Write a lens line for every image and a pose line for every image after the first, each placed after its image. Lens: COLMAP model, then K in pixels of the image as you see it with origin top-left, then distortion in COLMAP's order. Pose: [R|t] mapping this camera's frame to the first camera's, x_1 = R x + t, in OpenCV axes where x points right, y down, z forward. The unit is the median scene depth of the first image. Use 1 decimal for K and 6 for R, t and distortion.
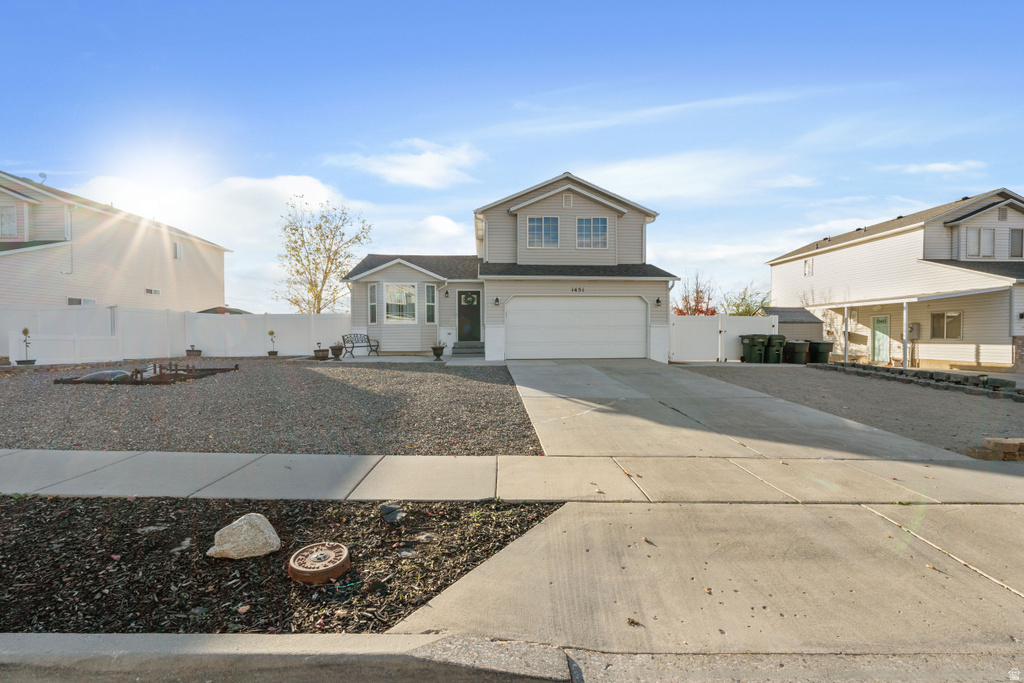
lens RADIAL K [[457.7, 0, 514.4], [0, 457.7, 342.2], [0, 0, 1]] dist [-0.005381, 0.000441]
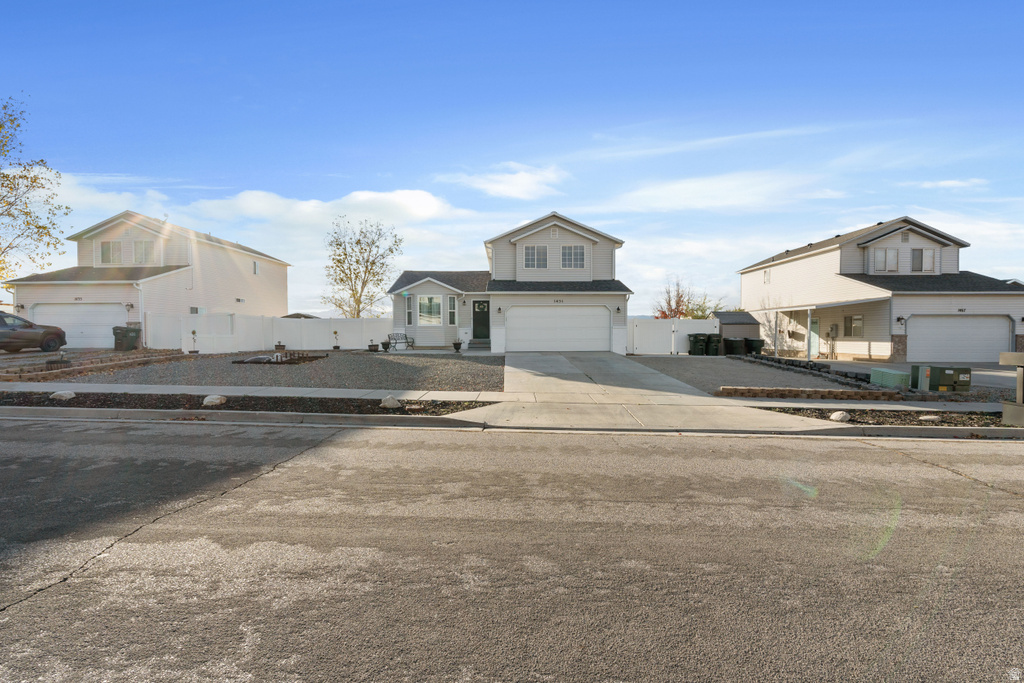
lens RADIAL K [[457.7, 0, 510.7], [0, 457.7, 342.1], [0, 0, 1]] dist [-0.005381, 0.000441]
pose [[0.998451, 0.000858, -0.055623, 0.062942], [-0.000558, 0.999985, 0.005405, 0.000401], [0.055627, -0.005366, 0.998437, -0.329181]]
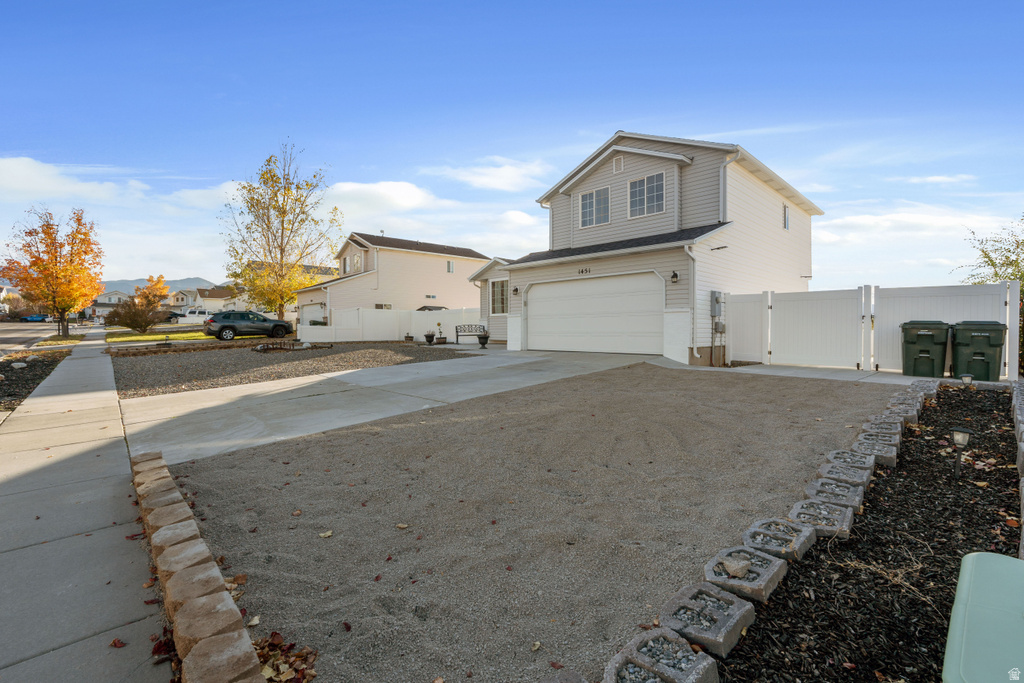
lens RADIAL K [[457.7, 0, 500.1], [0, 457.7, 326.3], [0, 0, 1]] dist [-0.005381, 0.000441]
pose [[0.638515, -0.002573, -0.769605, 0.610368], [-0.011366, 0.999854, -0.012773, 0.000730], [0.769525, 0.016903, 0.638393, 0.296343]]
